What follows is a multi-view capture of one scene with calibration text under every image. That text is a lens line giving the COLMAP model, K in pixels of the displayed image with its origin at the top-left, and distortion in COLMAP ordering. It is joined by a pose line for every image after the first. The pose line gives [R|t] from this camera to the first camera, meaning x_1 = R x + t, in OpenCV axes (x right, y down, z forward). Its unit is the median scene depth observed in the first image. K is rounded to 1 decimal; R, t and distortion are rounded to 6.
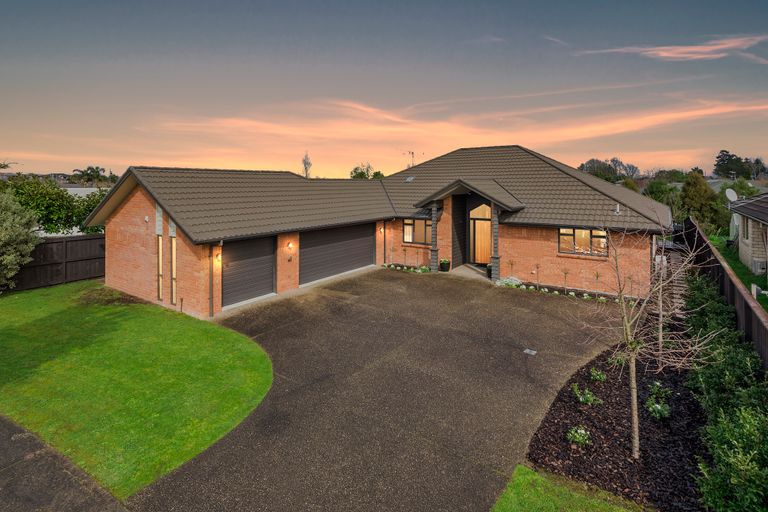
lens RADIAL K [[407.8, 0, 382.5], [0, 407.8, 256.4], [0, 0, 1]] dist [0.012676, 0.001488]
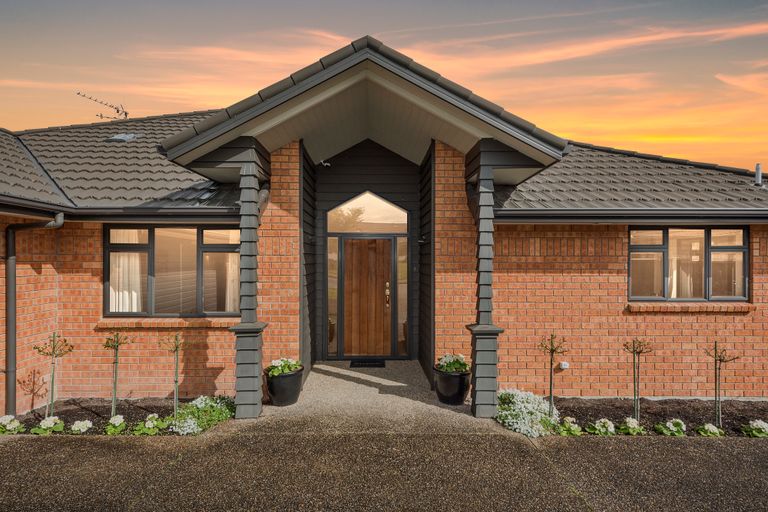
lens RADIAL K [[407.8, 0, 376.0], [0, 407.8, 256.5], [0, 0, 1]] dist [0.012676, 0.001488]
pose [[0.797211, 0.009133, 0.603632, 0.030812], [0.105657, 0.982342, -0.154403, -0.012483], [-0.594383, 0.186869, 0.782169, 0.701152]]
